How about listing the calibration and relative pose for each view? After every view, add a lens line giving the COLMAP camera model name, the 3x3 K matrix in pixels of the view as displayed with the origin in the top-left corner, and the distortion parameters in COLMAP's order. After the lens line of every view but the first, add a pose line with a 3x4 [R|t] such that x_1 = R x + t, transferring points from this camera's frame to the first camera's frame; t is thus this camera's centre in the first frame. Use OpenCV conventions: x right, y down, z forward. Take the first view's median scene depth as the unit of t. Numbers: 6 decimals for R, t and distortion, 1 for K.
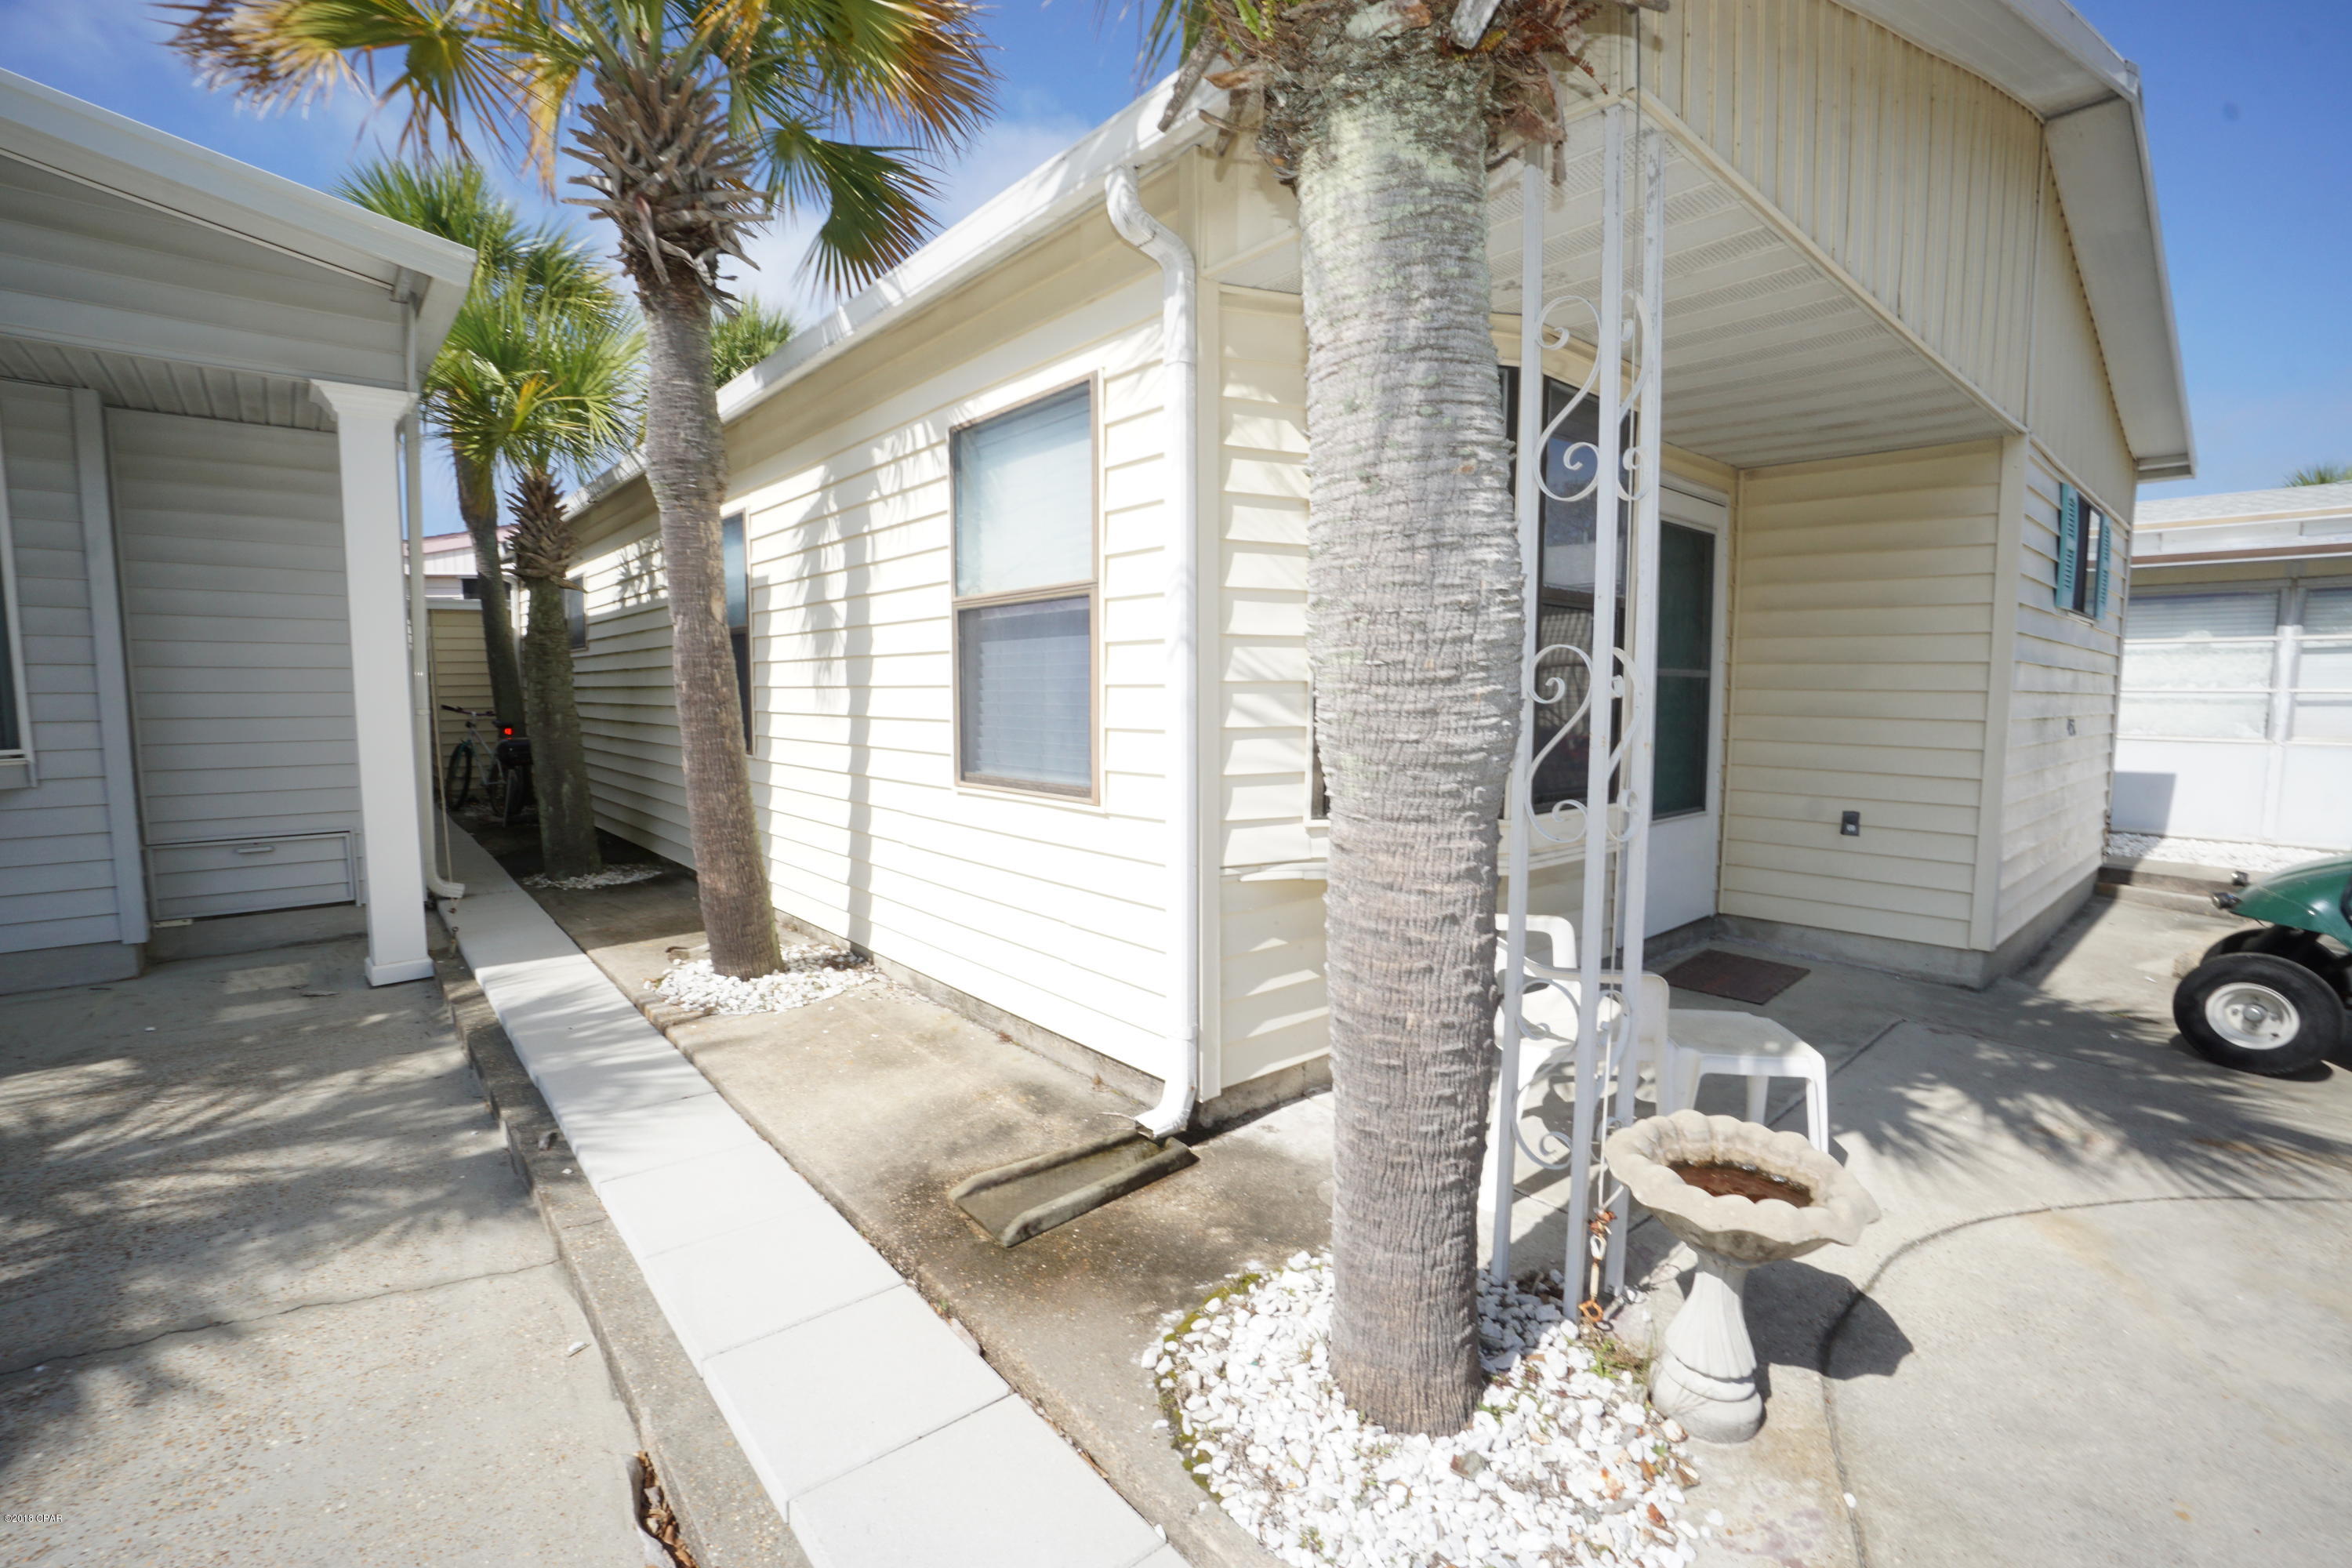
lens RADIAL K [[1035.4, 0, 1166.8], [0, 1035.4, 785.5], [0, 0, 1]] dist [-0.060263, 0.020862]
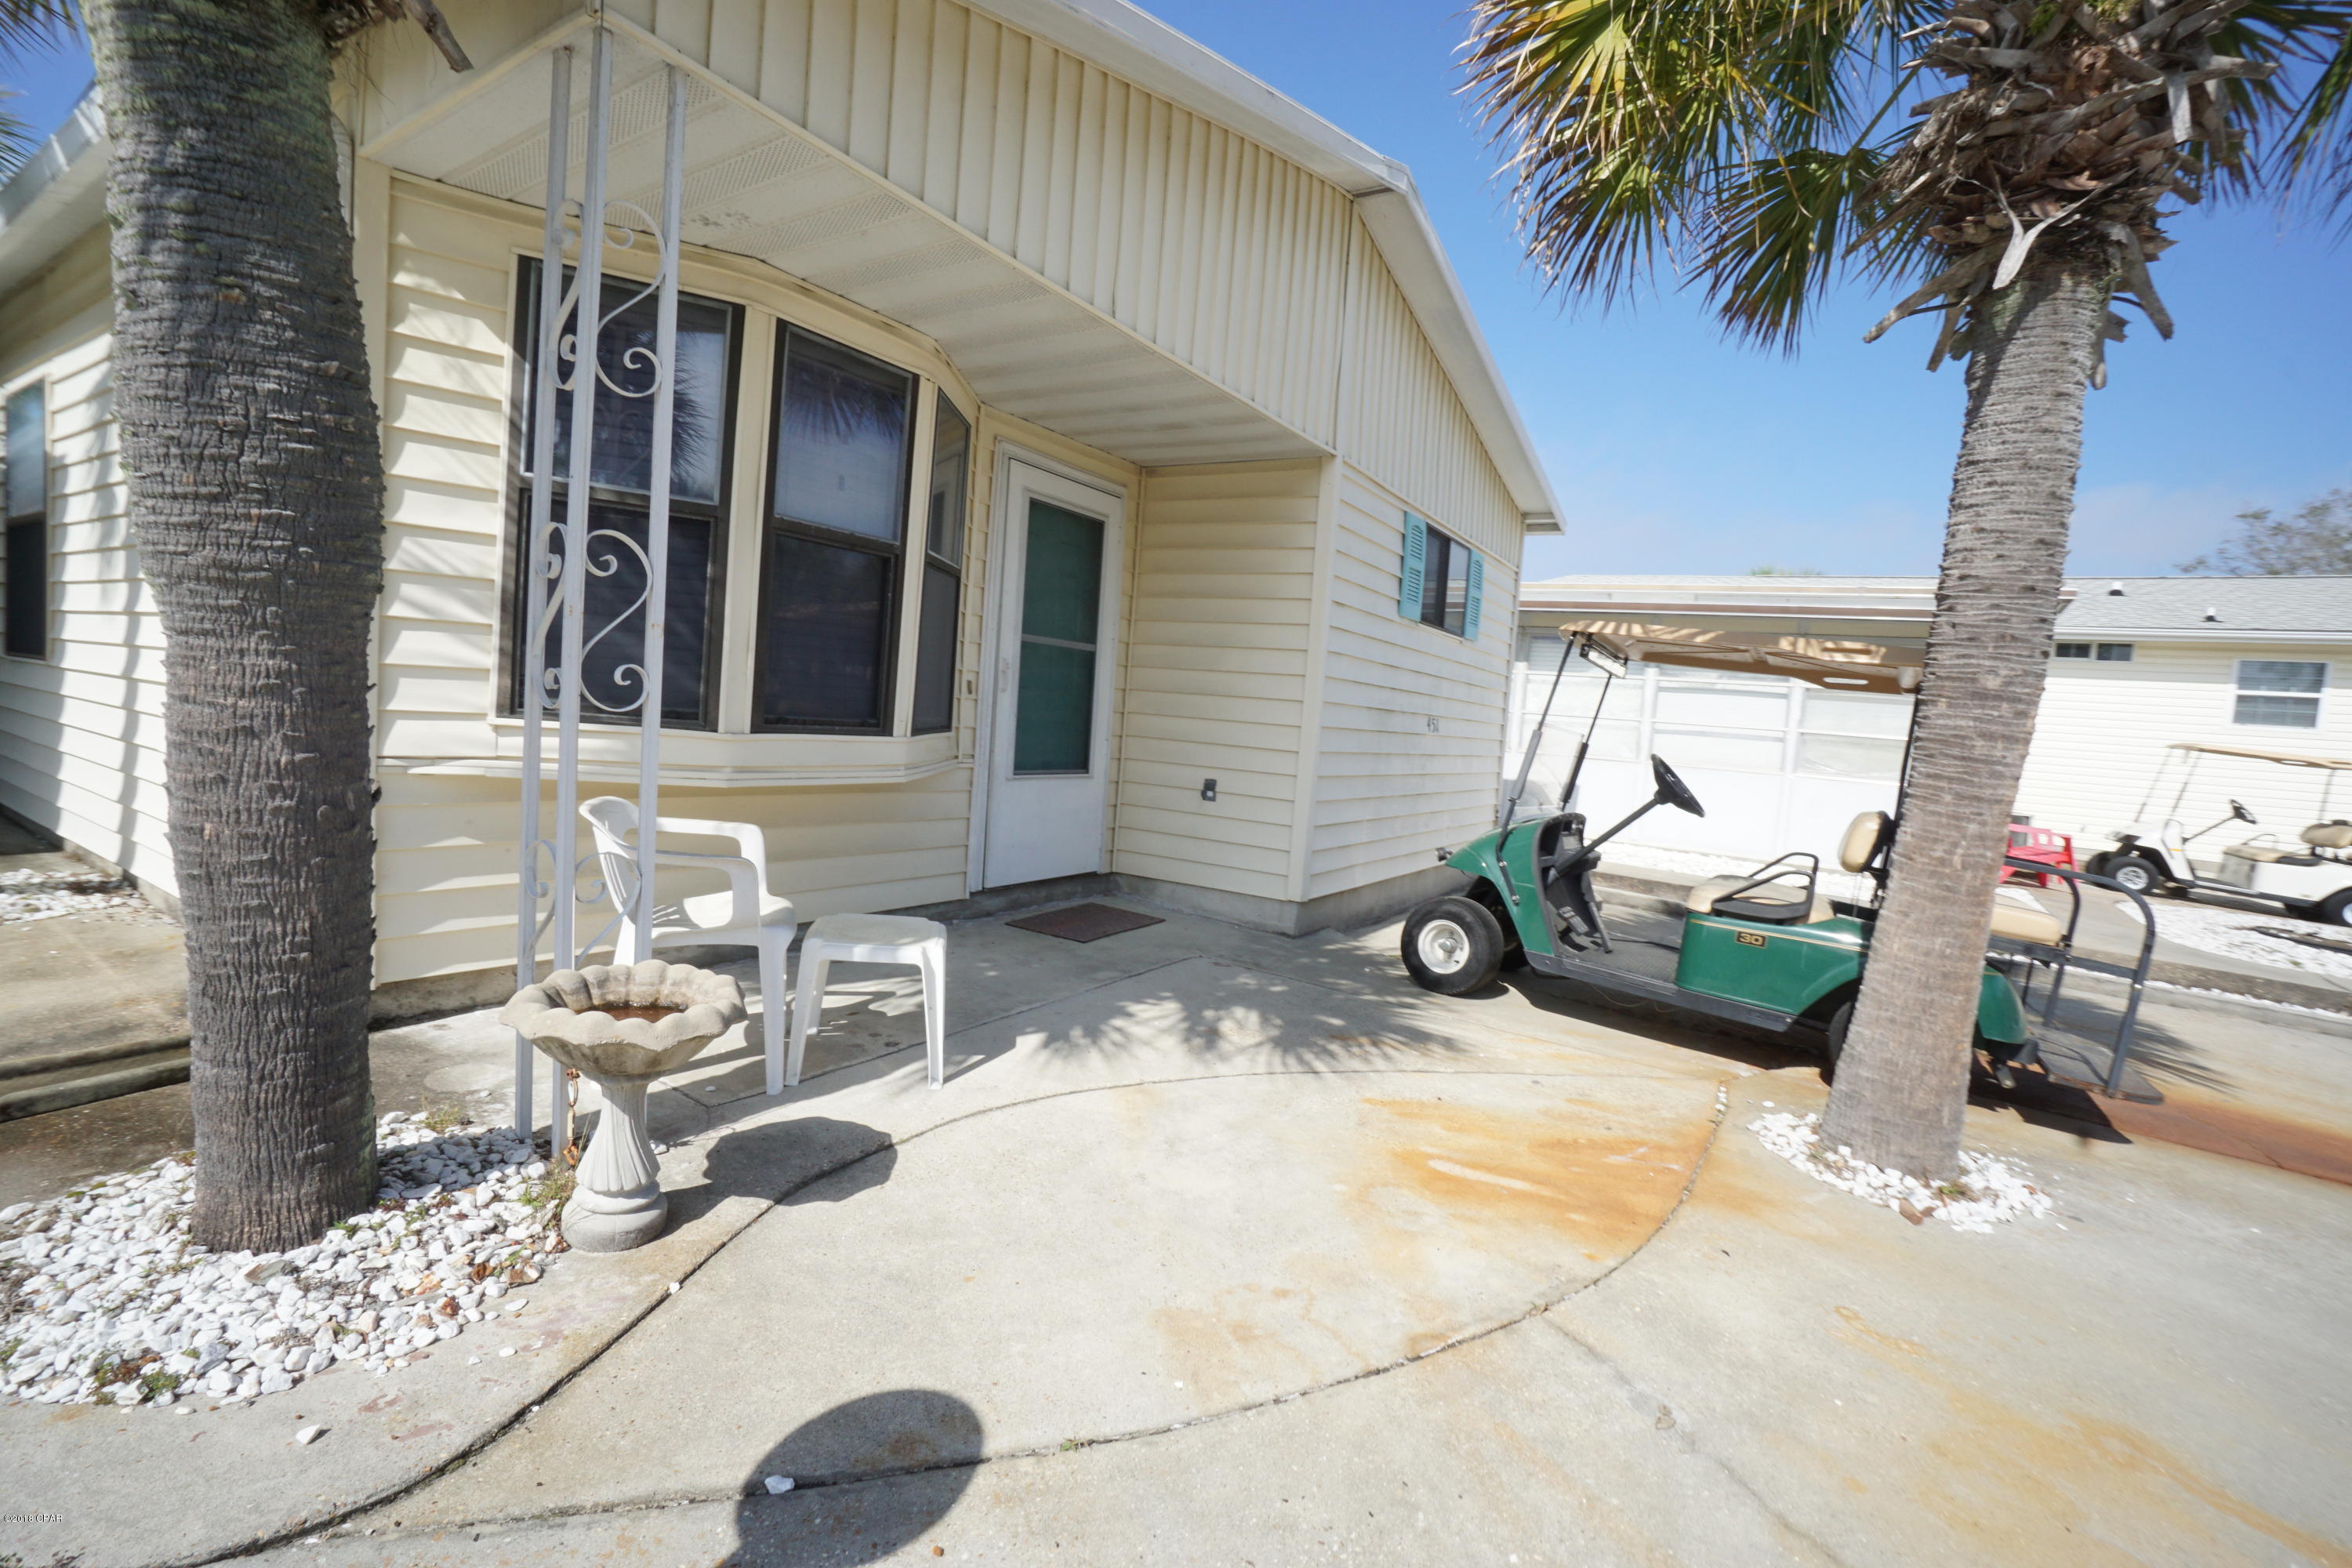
lens RADIAL K [[1035.4, 0, 1160.8], [0, 1035.4, 781.9], [0, 0, 1]] dist [-0.060263, 0.020862]
pose [[0.957878, 0.047810, 0.283169, 0.826097], [-0.043741, 0.998829, -0.020679, 0.150049], [-0.283826, 0.007422, 0.958847, -0.225611]]
